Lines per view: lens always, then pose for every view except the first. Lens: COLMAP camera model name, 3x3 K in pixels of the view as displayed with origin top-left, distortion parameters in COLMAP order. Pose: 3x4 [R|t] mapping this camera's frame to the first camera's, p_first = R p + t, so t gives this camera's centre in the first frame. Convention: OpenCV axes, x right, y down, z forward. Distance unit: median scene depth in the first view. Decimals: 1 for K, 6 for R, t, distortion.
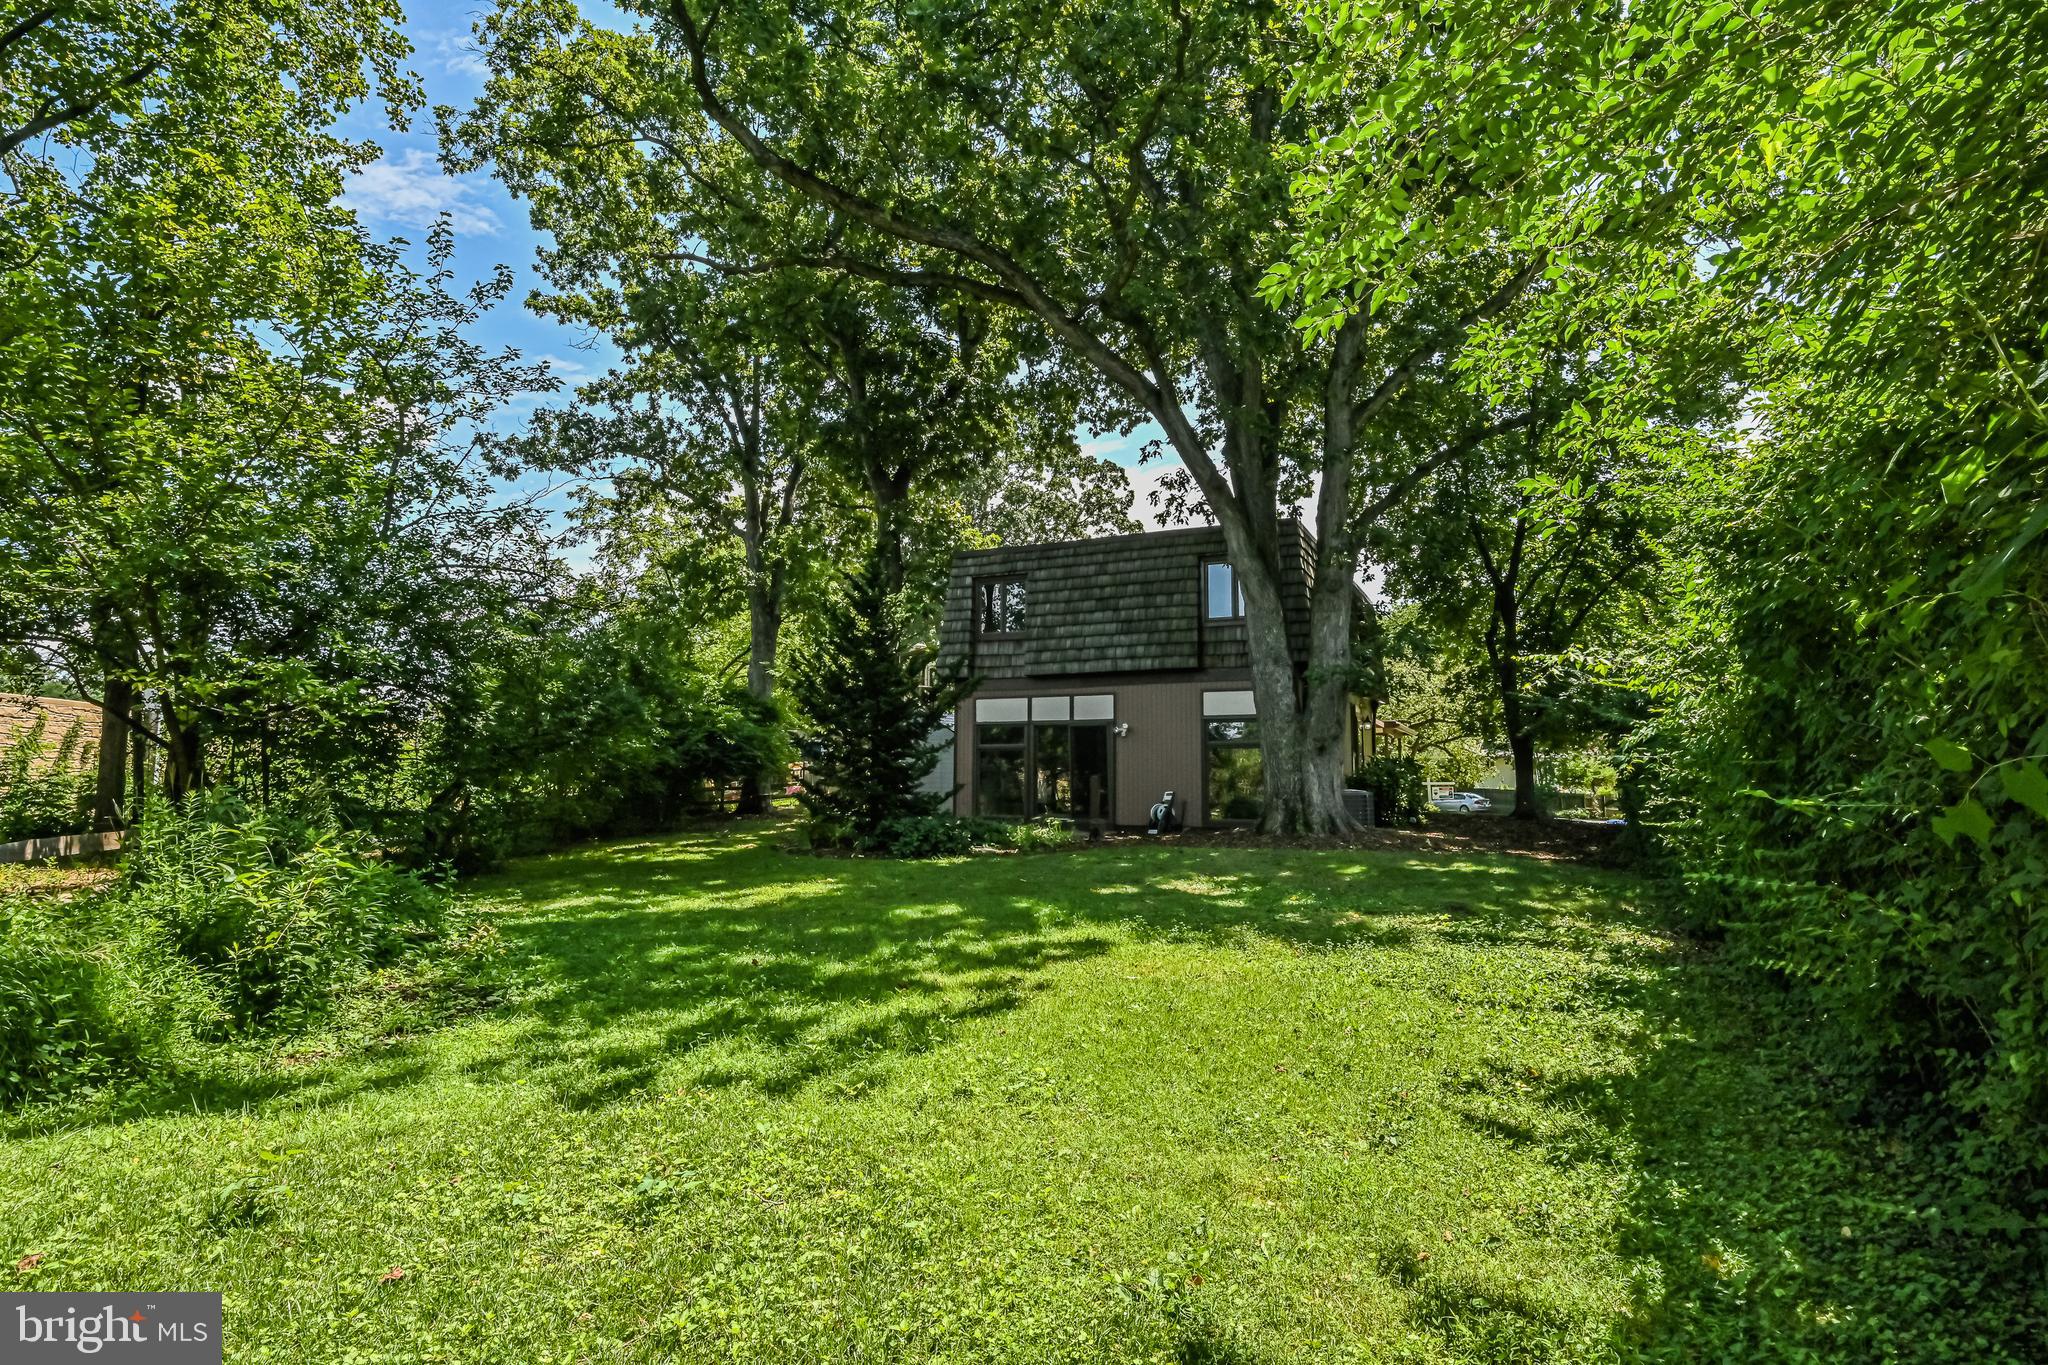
lens RADIAL K [[1061.5, 0, 1024.0], [0, 1061.5, 682.5], [0, 0, 1]] dist [0.000586, 0.000034]
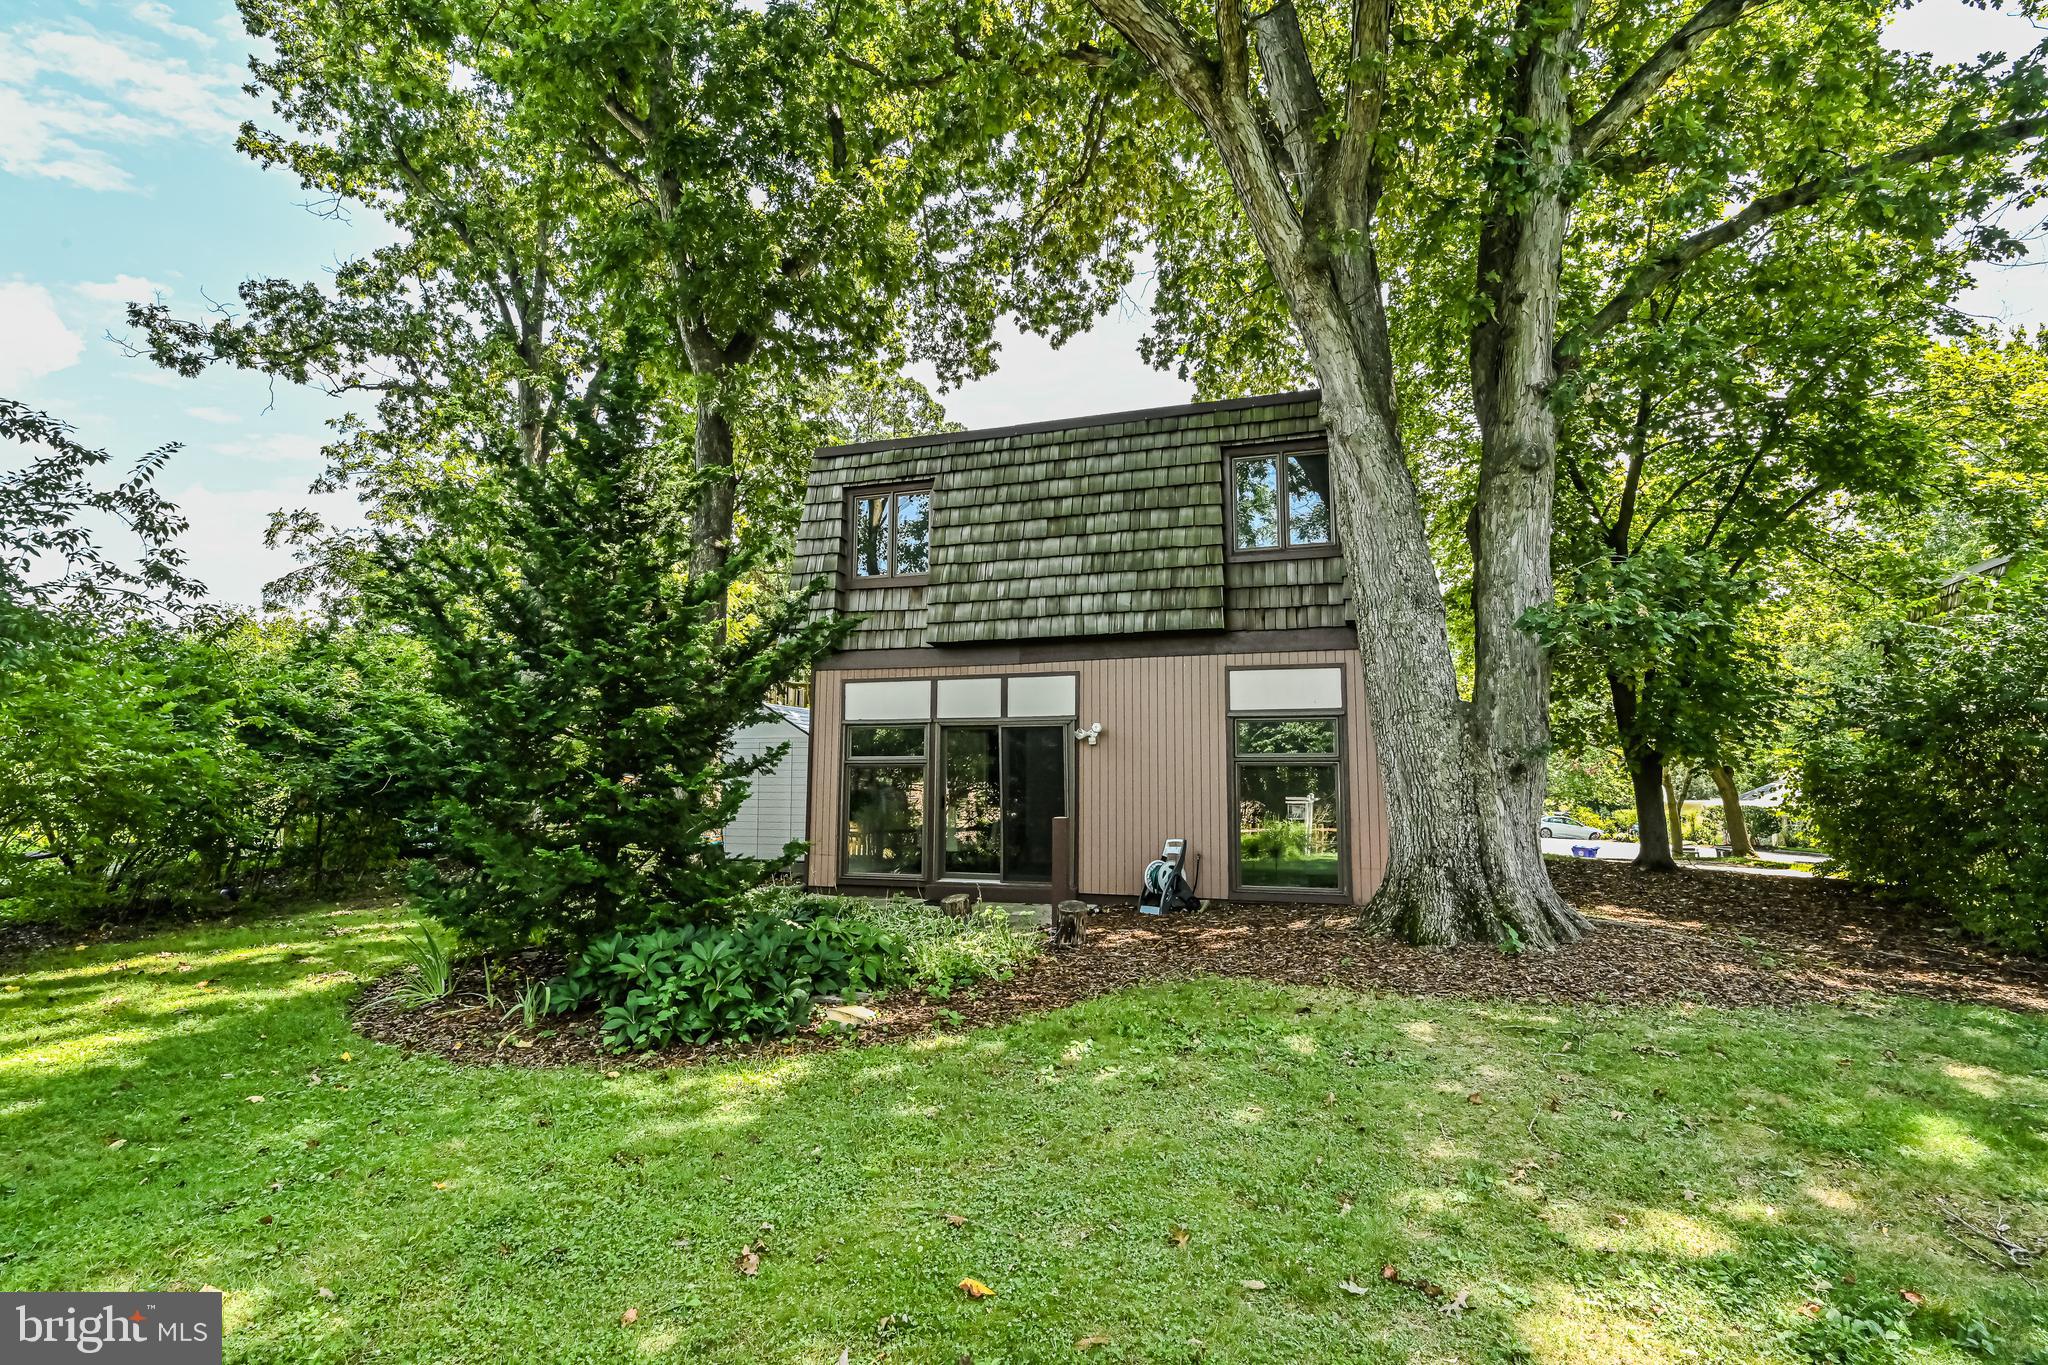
lens RADIAL K [[1019.6, 0, 1024.0], [0, 1019.6, 682.5], [0, 0, 1]] dist [-0.001600, -0.000278]
pose [[0.993431, 0.014626, 0.113494, -0.010231], [-0.013208, 0.999825, -0.013235, 0.023474], [-0.113668, 0.011649, 0.993451, 0.425452]]
